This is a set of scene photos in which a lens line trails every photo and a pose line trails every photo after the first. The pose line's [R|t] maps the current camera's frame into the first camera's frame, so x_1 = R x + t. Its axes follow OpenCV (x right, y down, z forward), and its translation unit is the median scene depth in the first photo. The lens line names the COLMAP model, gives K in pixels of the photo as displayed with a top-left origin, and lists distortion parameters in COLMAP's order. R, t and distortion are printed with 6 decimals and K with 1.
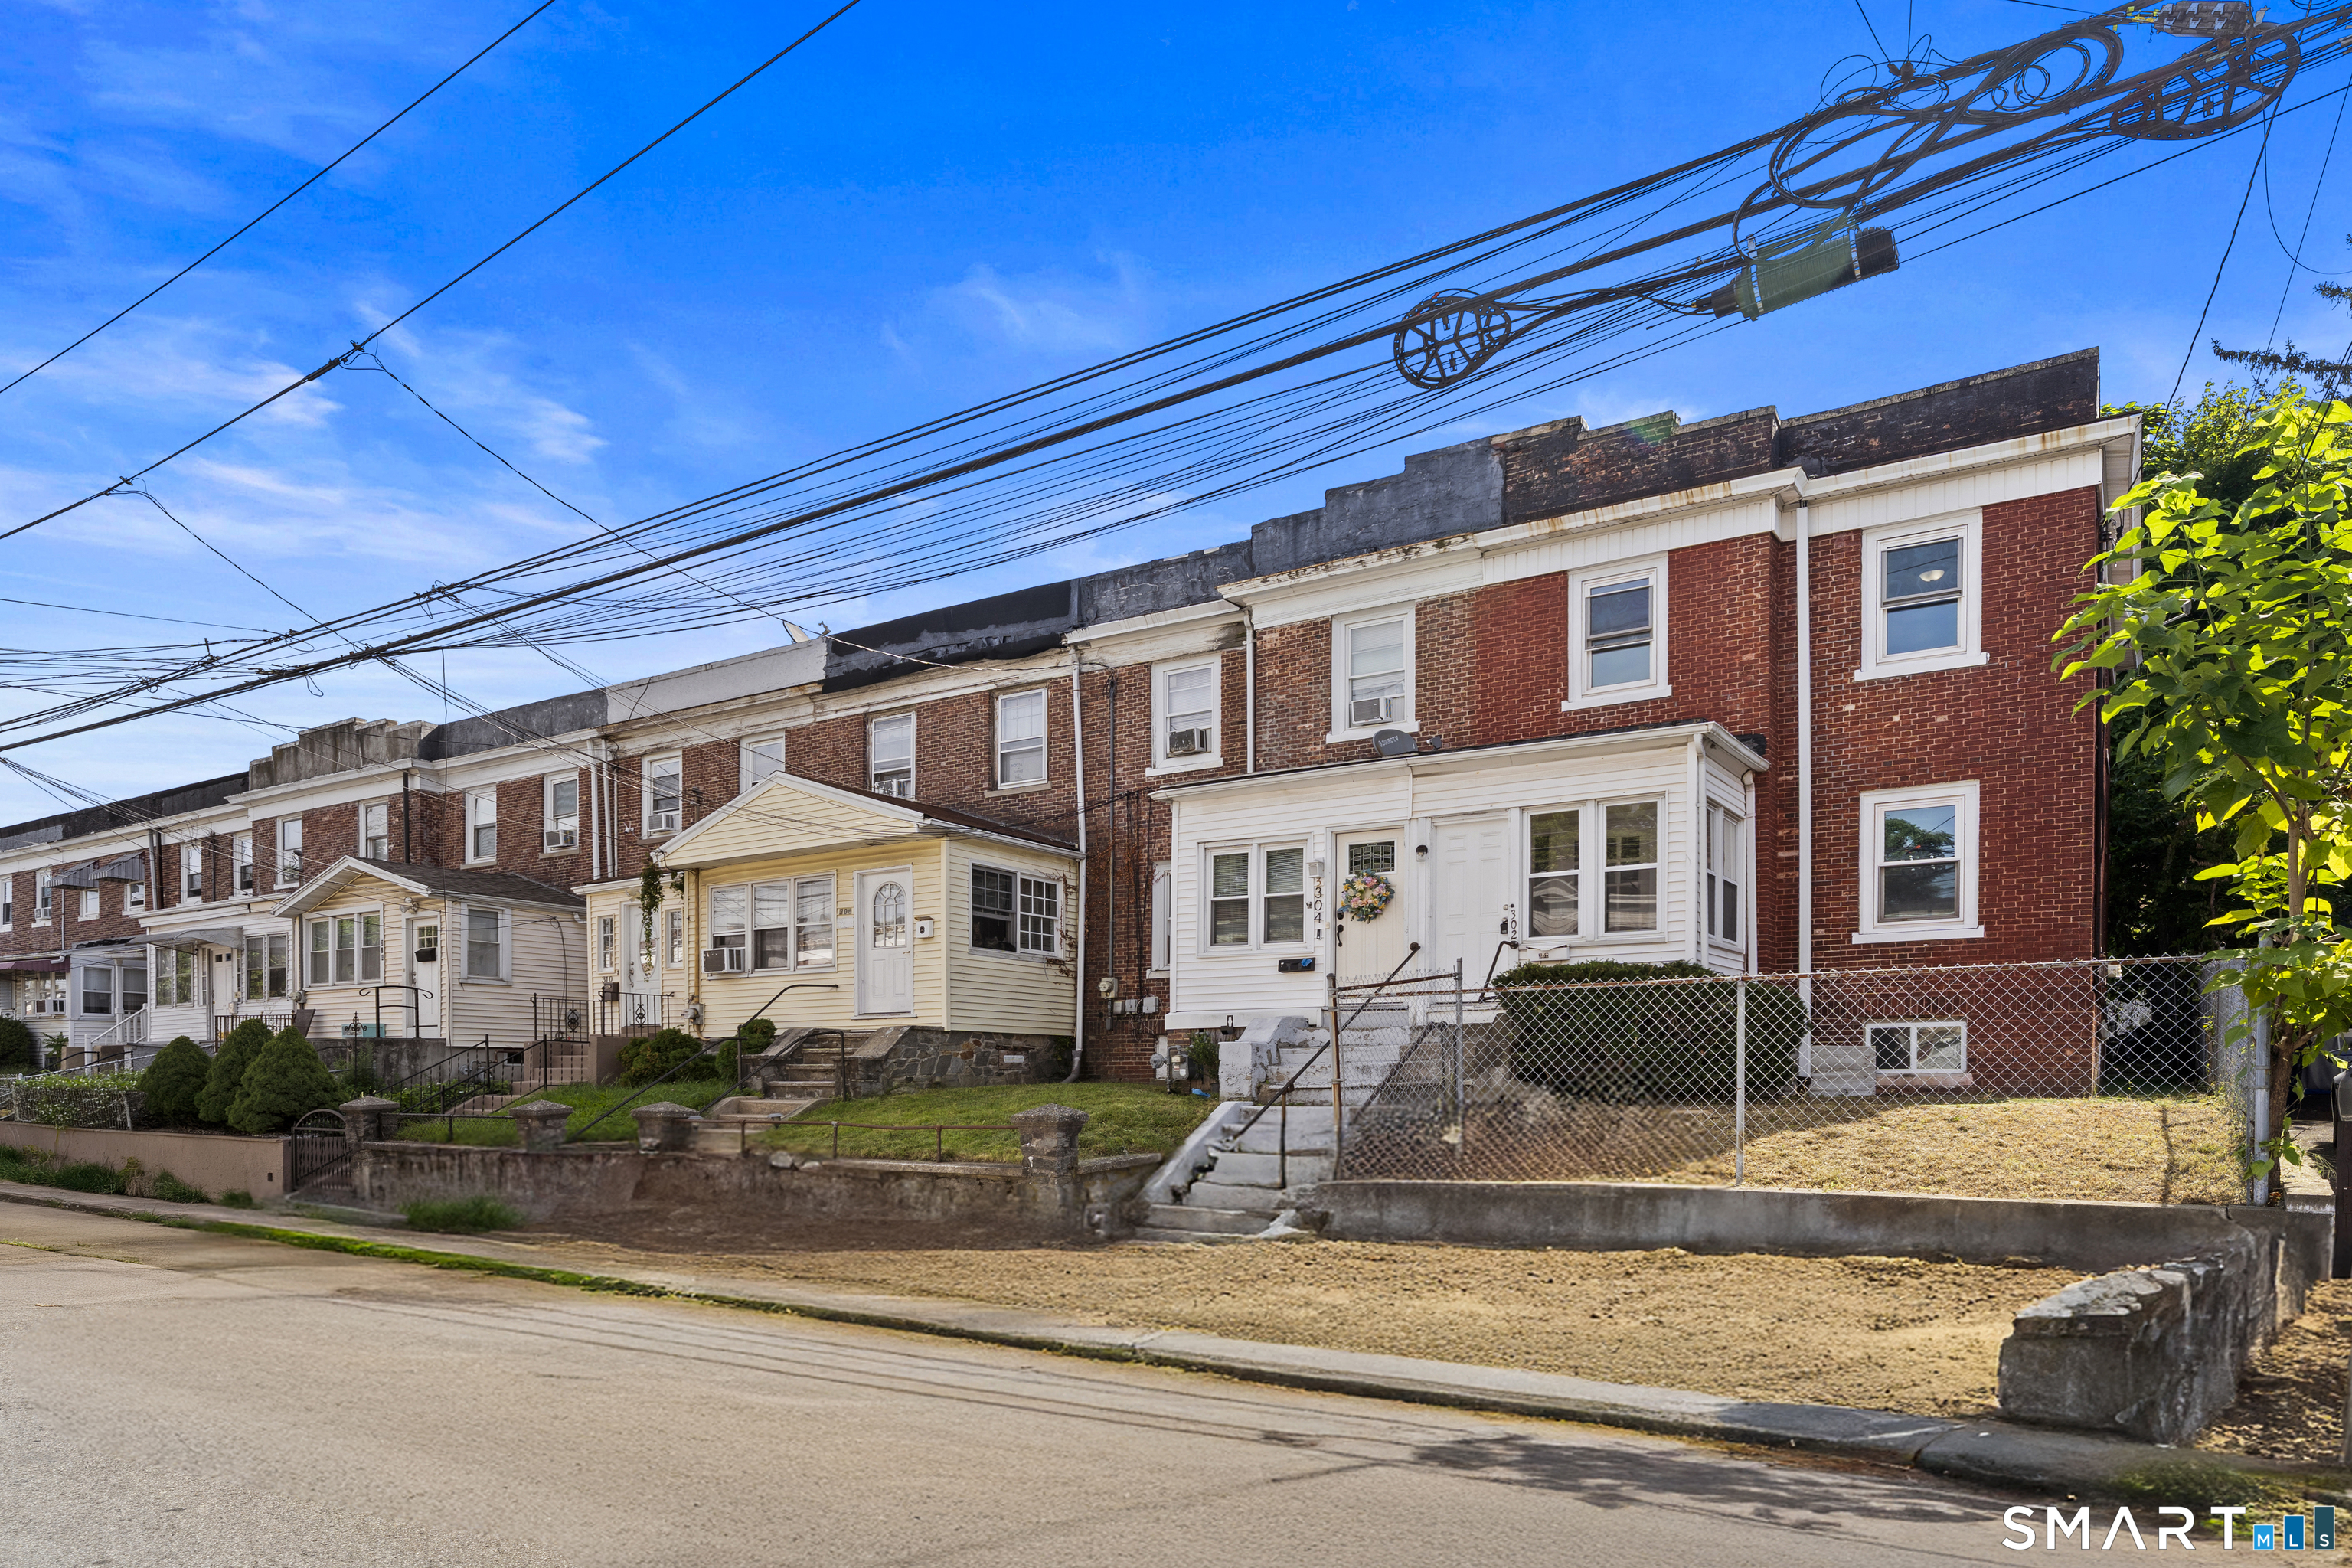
lens RADIAL K [[1341.2, 0, 1176.1], [0, 1341.2, 777.3], [0, 0, 1]] dist [0.000059, 0.001707]
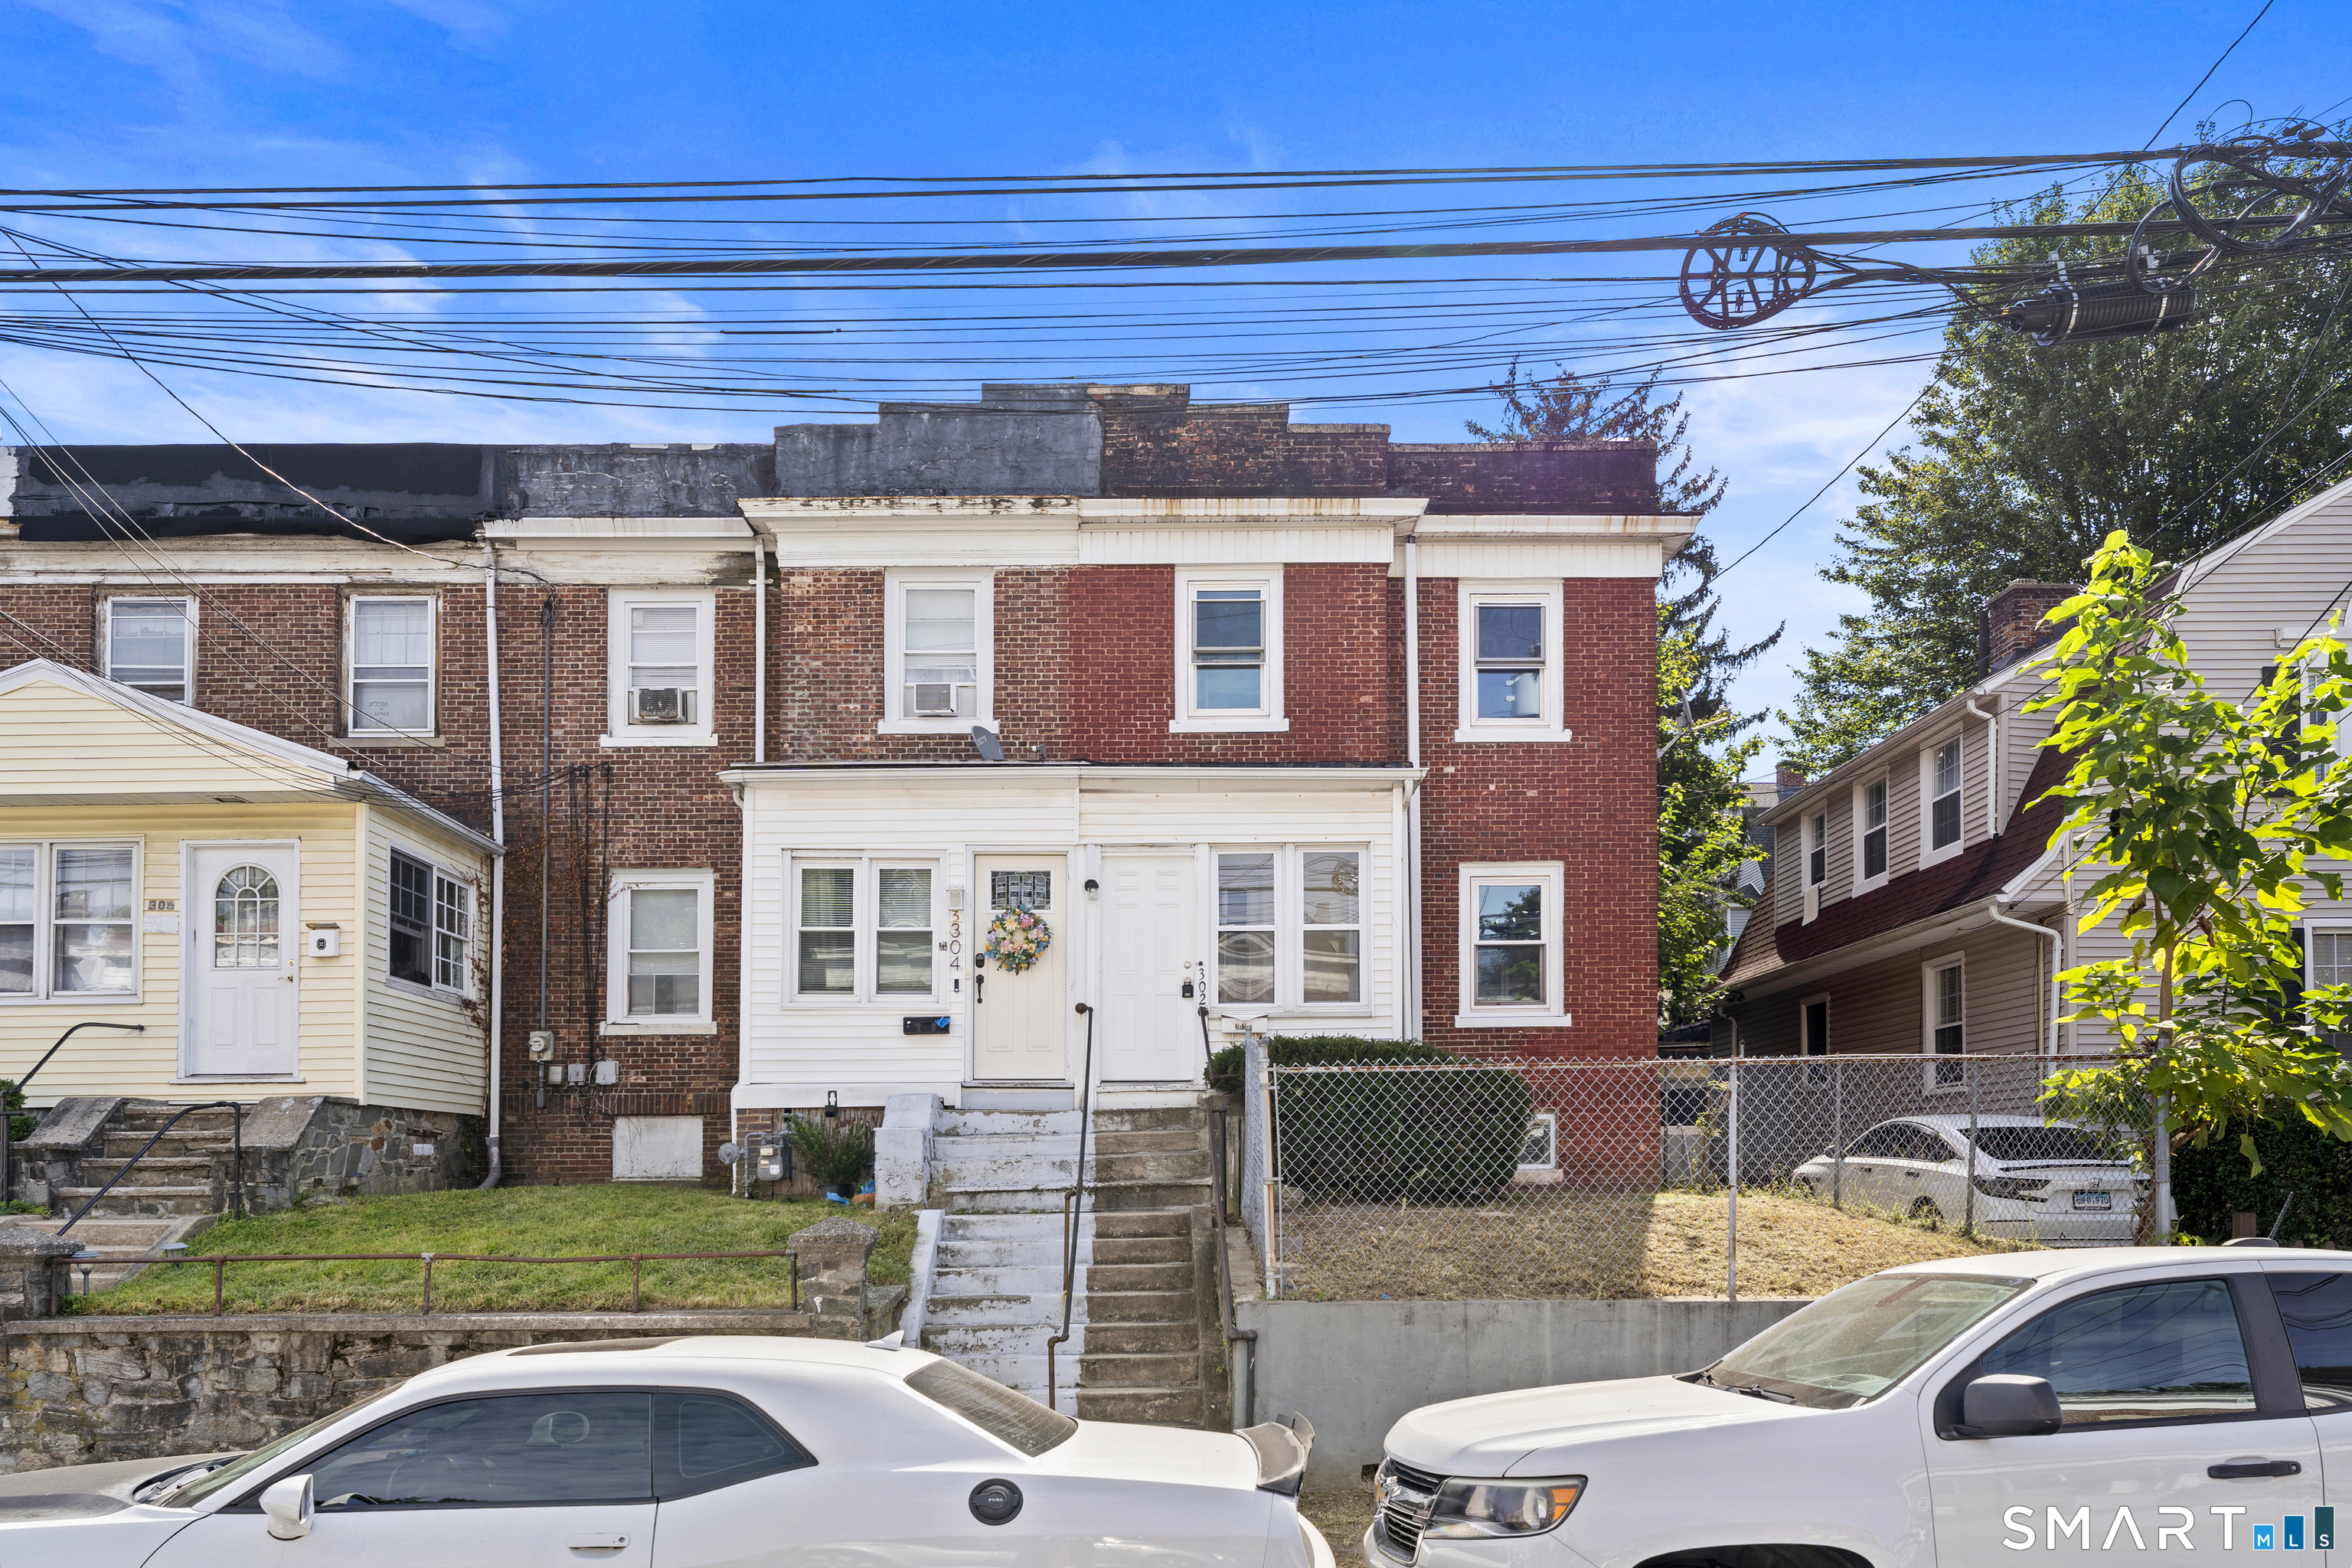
lens RADIAL K [[1658.9, 0, 1178.5], [0, 1658.9, 790.6], [0, 0, 1]] dist [0.003271, 0.015344]
pose [[0.858859, 0.113452, 0.499490, -0.216426], [-0.109793, 0.993272, -0.036821, 0.023834], [-0.500307, -0.023217, 0.865537, 0.110654]]
